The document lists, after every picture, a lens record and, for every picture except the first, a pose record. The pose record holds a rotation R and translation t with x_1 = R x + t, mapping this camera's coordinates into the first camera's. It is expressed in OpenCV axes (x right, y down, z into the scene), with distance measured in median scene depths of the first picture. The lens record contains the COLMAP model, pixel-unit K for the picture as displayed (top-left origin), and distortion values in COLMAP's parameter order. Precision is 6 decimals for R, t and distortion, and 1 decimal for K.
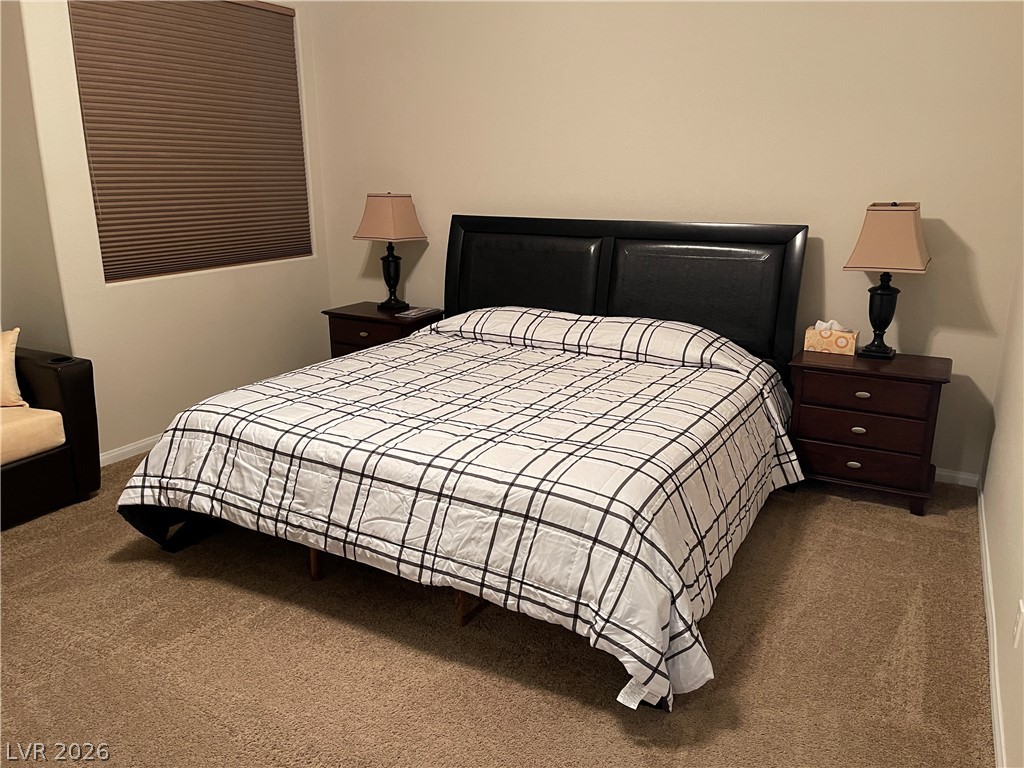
lens RADIAL K [[778.1, 0, 523.2], [0, 778.1, 383.1], [0, 0, 1]] dist [0.077340, -0.106140]
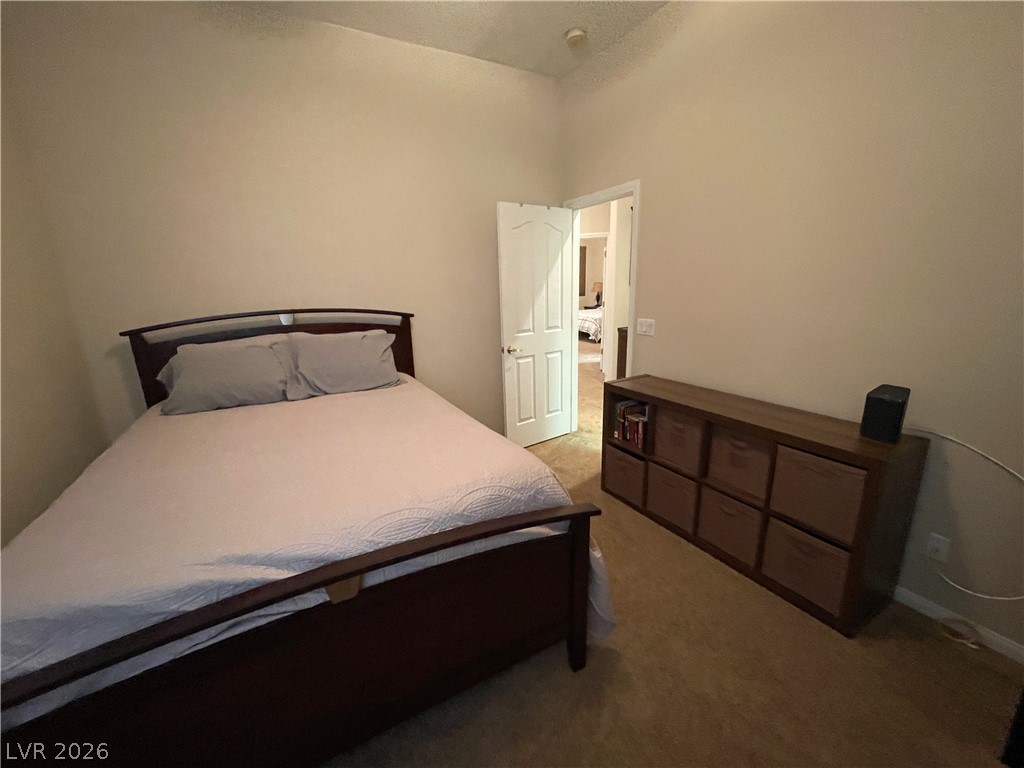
lens RADIAL K [[415.6, 0, 511.2], [0, 415.6, 387.5], [0, 0, 1]] dist [-0.000395, -0.000146]
pose [[0.828112, 0.115683, -0.548495, 1.495710], [-0.115566, 0.992687, 0.034887, 0.657007], [0.548520, 0.034497, 0.835426, -2.490598]]
